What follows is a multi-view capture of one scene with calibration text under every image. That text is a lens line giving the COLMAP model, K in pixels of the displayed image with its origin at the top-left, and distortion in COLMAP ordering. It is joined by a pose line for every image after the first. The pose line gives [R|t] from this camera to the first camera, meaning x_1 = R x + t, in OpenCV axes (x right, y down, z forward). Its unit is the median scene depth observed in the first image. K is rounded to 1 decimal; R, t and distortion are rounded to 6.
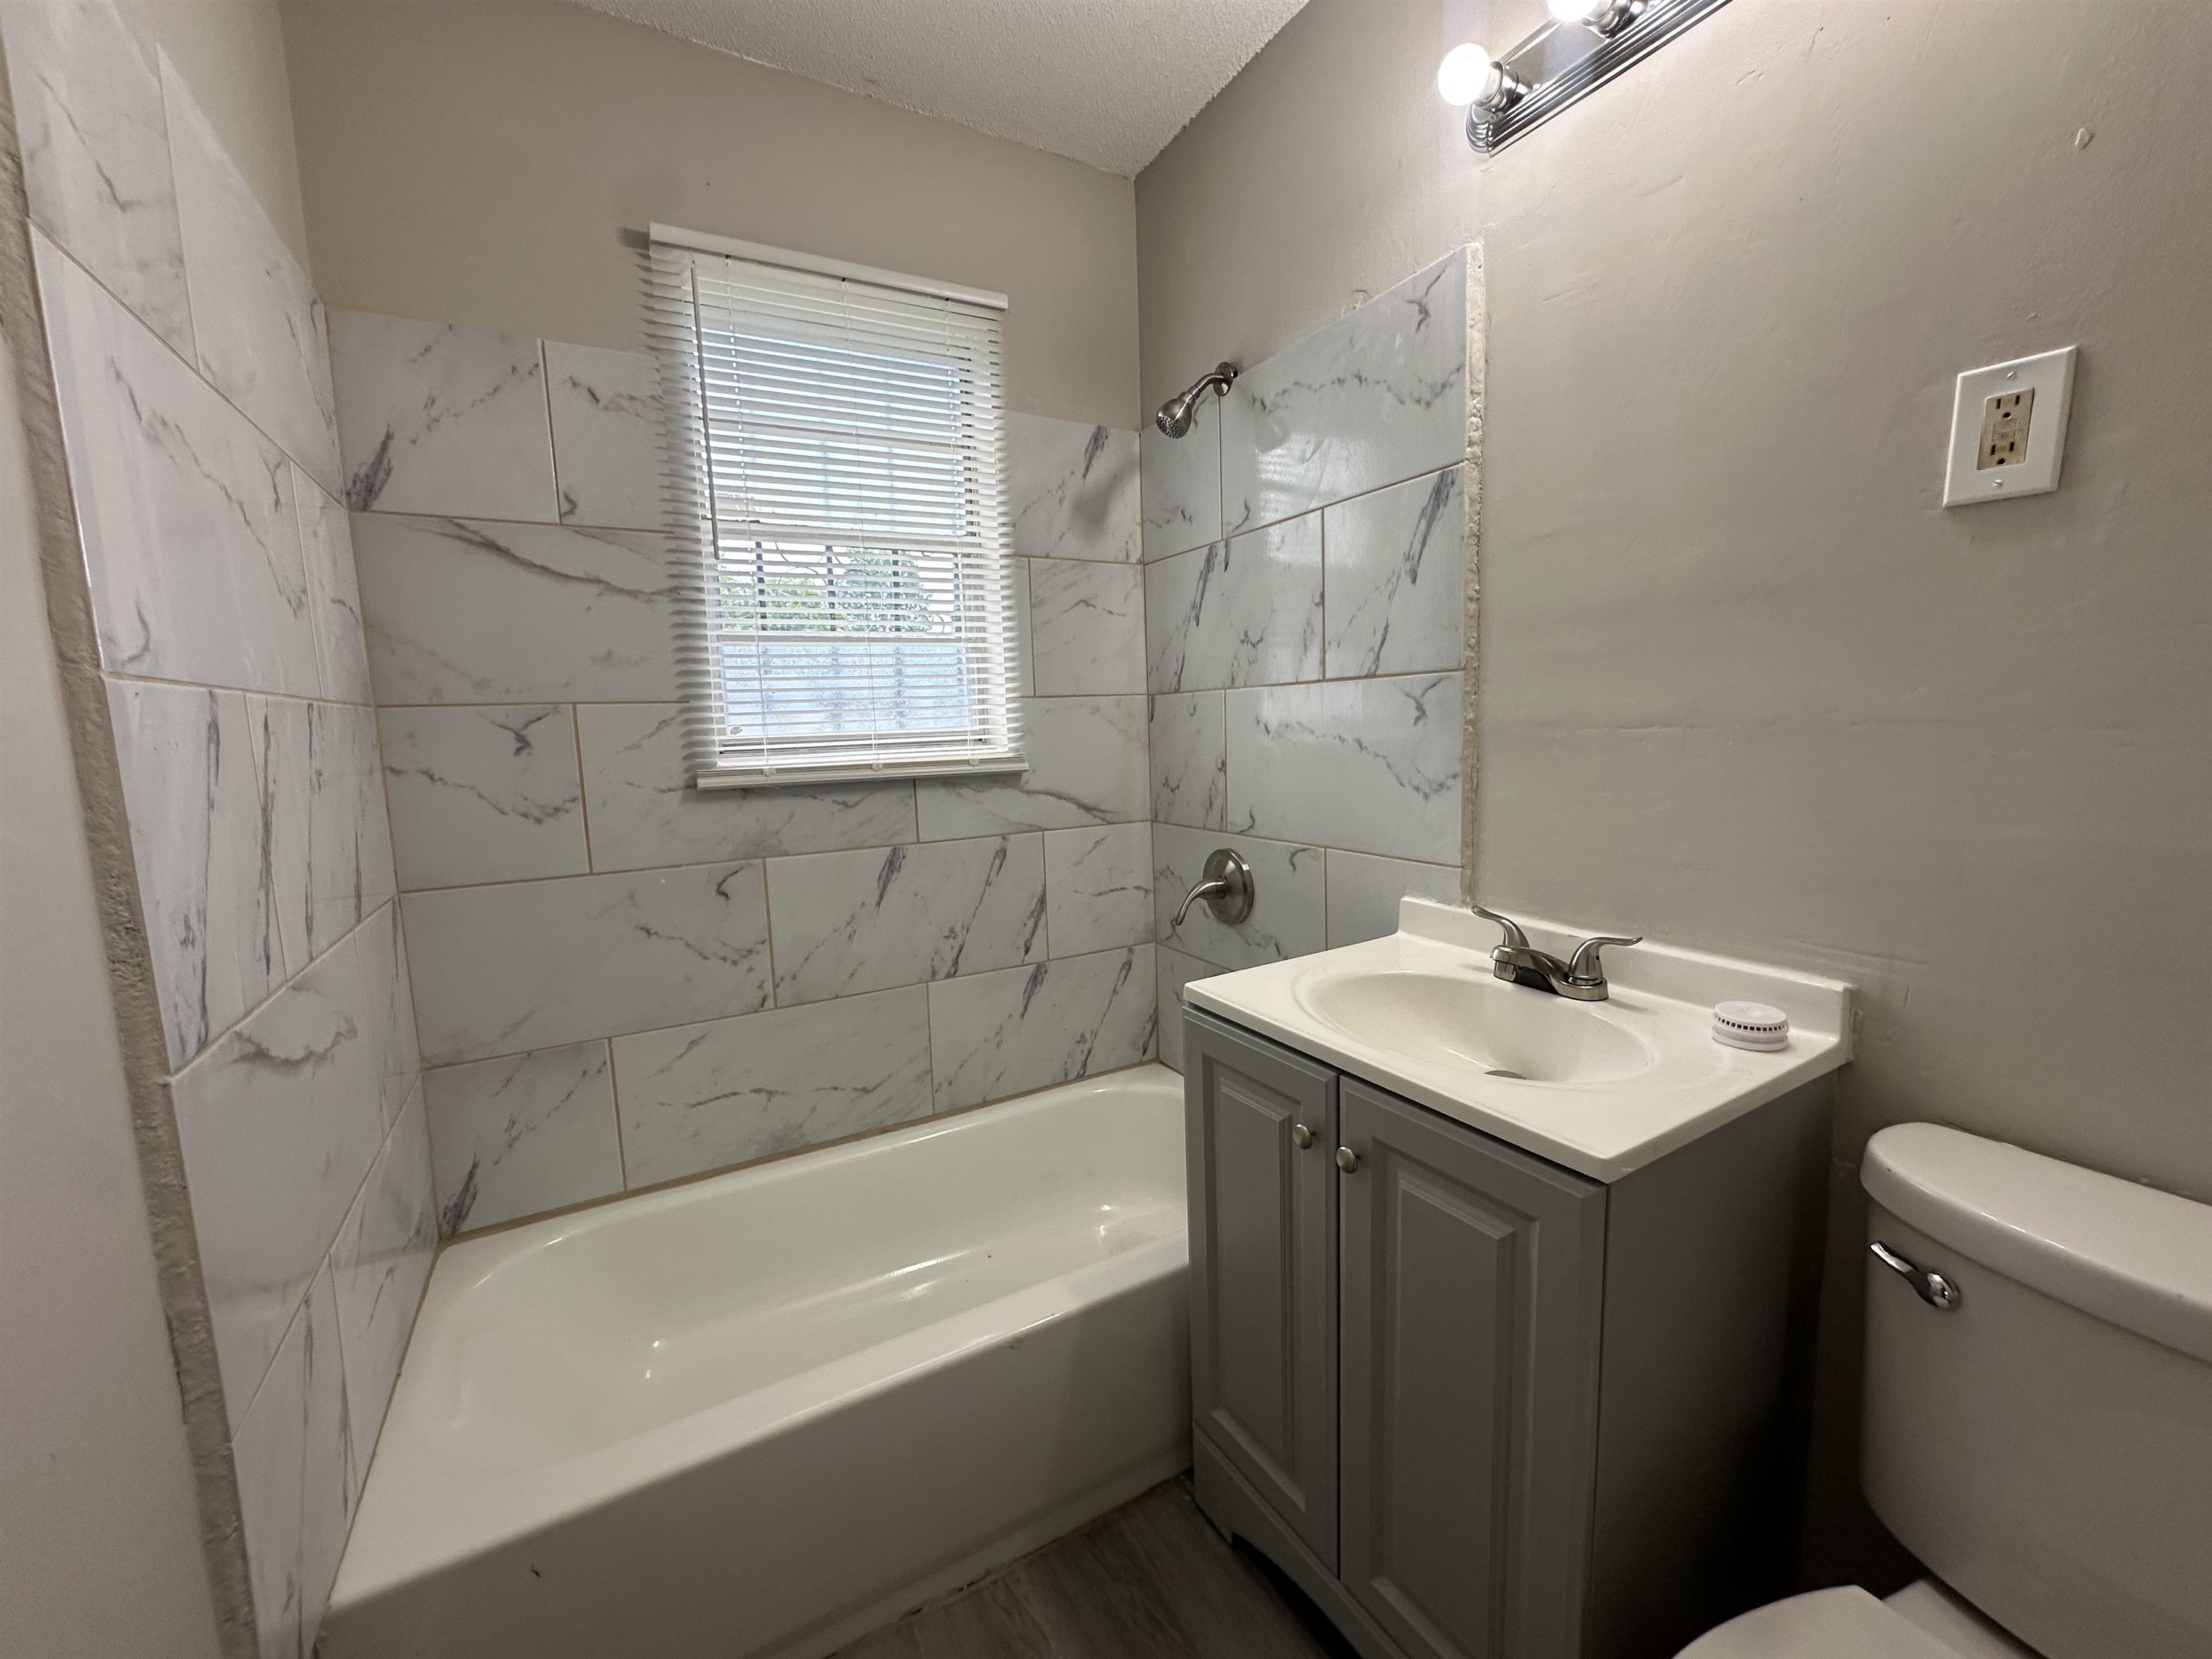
lens RADIAL K [[887.6, 0, 1111.1], [0, 887.6, 825.9], [0, 0, 1]] dist [-0.006109, 0.001065]
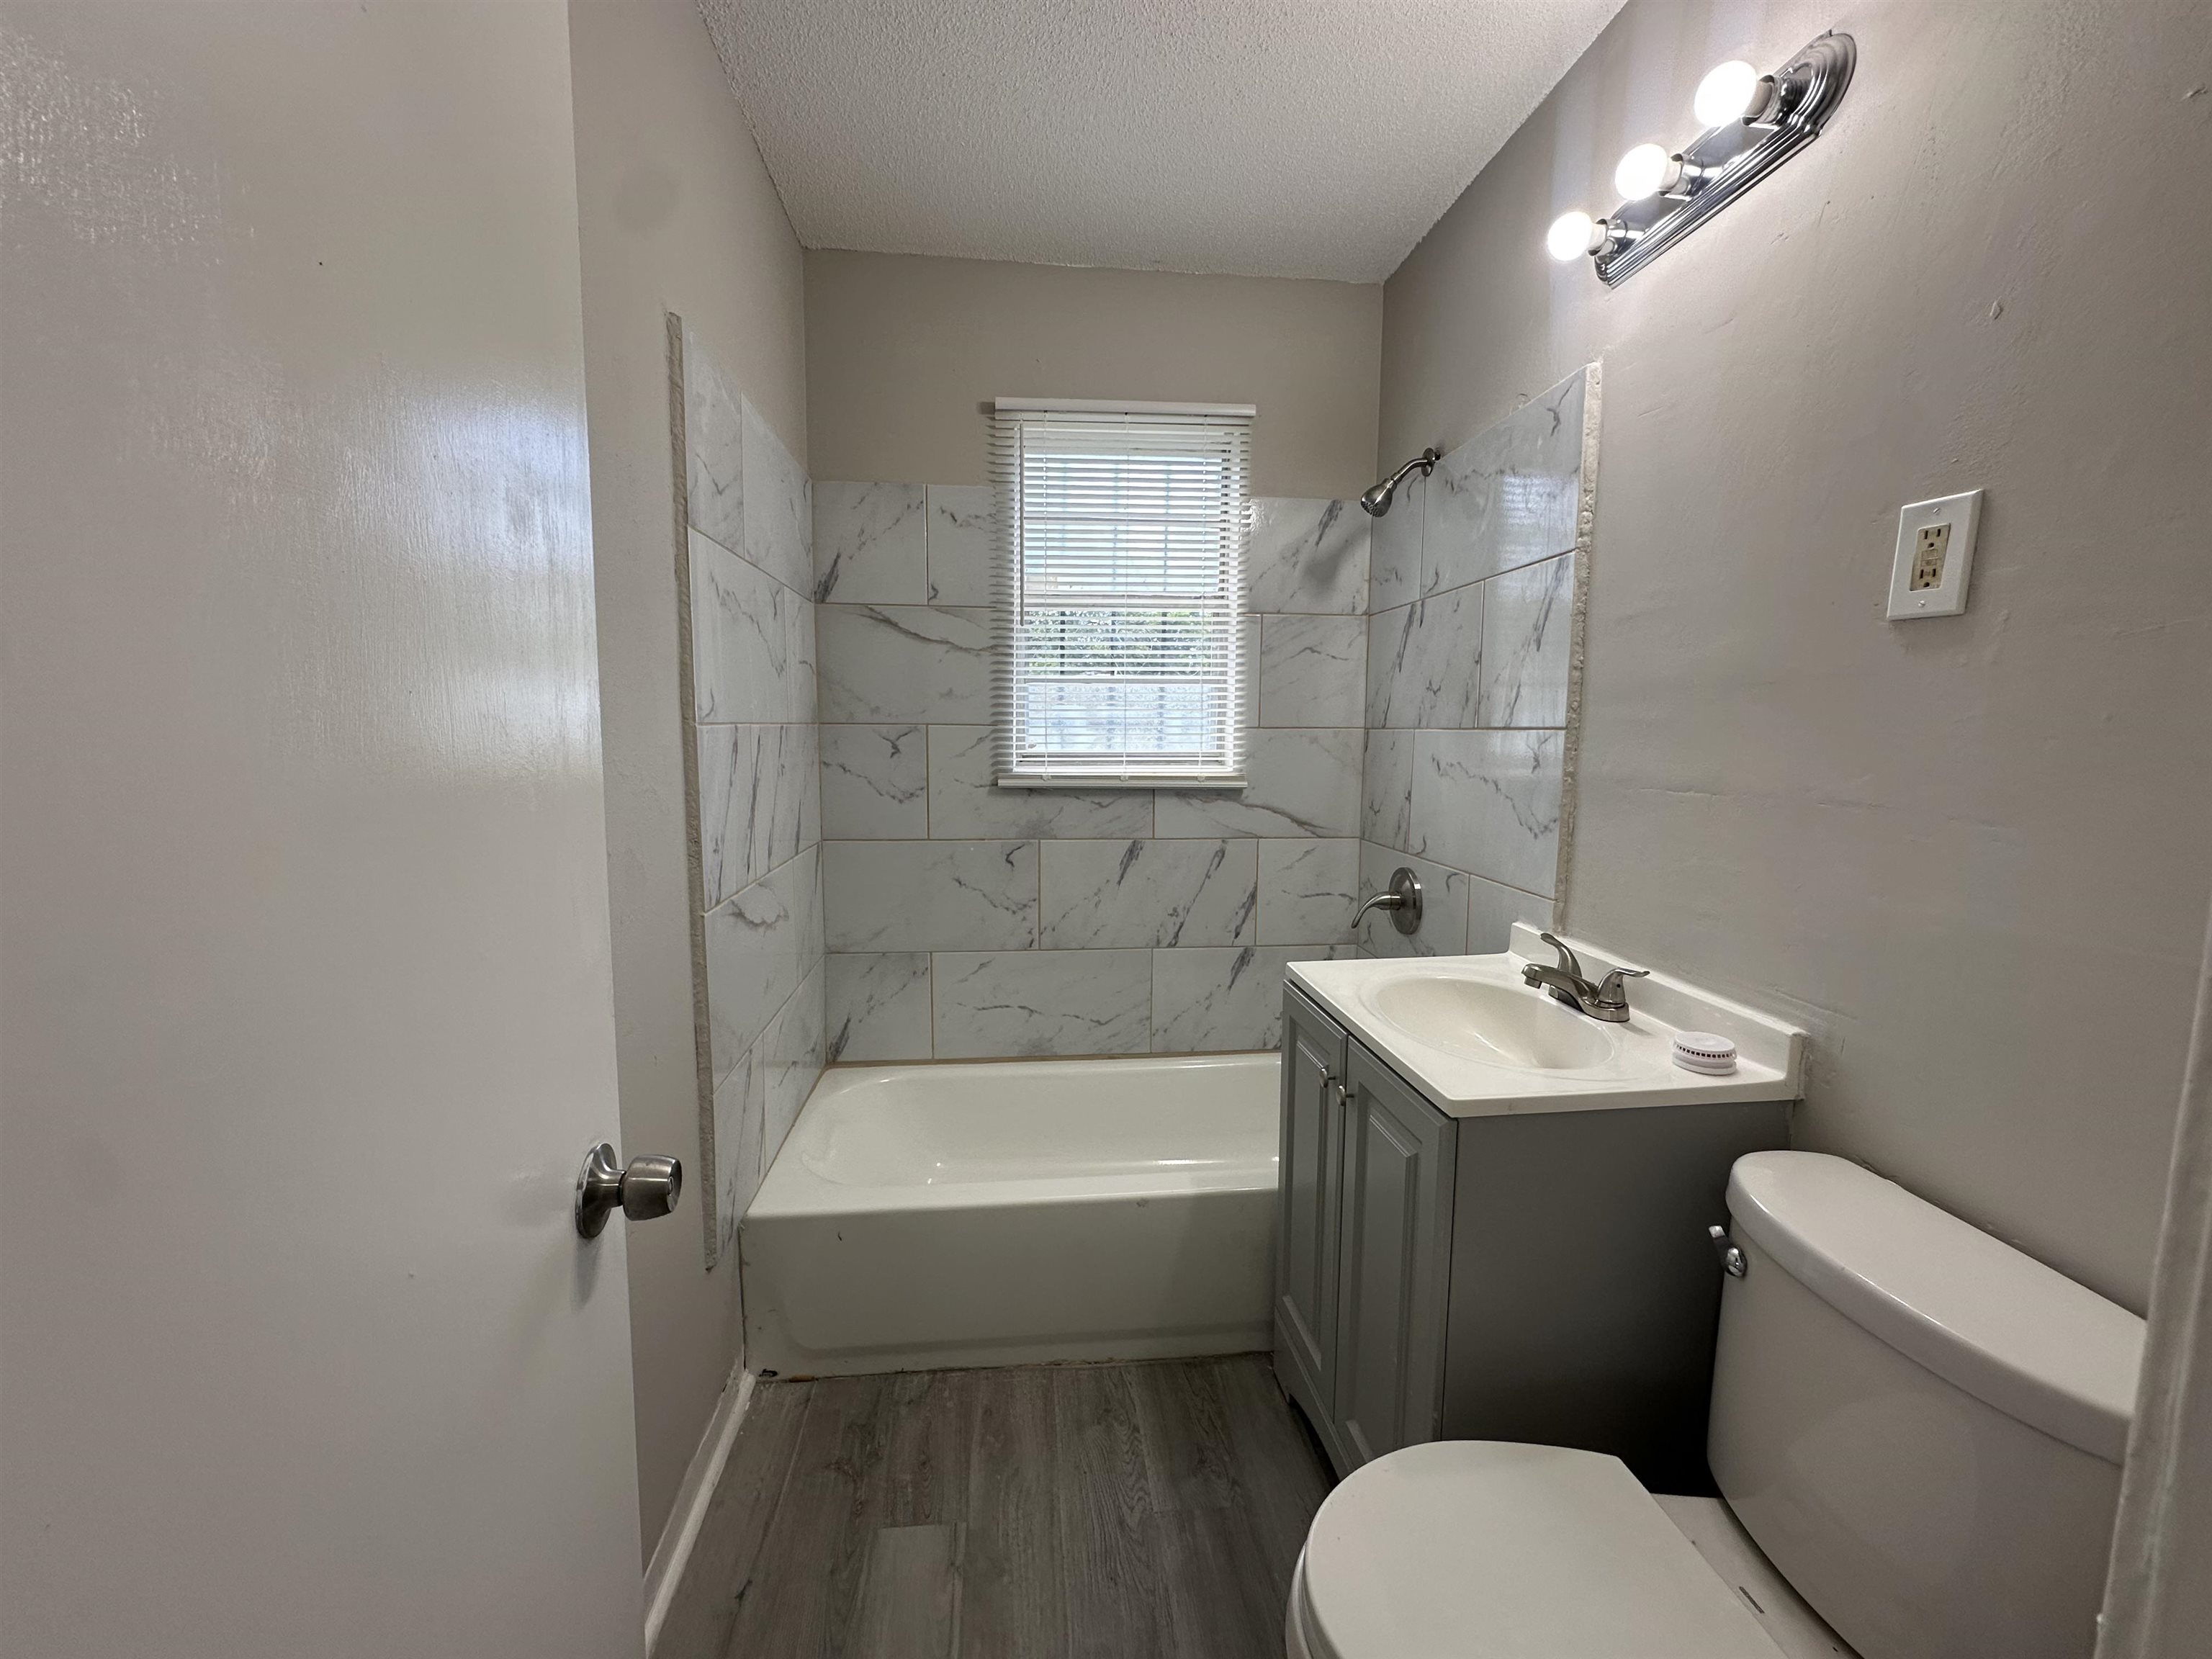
lens RADIAL K [[887.6, 0, 1111.1], [0, 887.6, 825.9], [0, 0, 1]] dist [-0.006109, 0.001065]
pose [[0.916089, 0.082868, -0.392318, 0.298035], [-0.083910, 0.996367, 0.014523, -0.016803], [0.392097, 0.019615, 0.919715, -0.267539]]
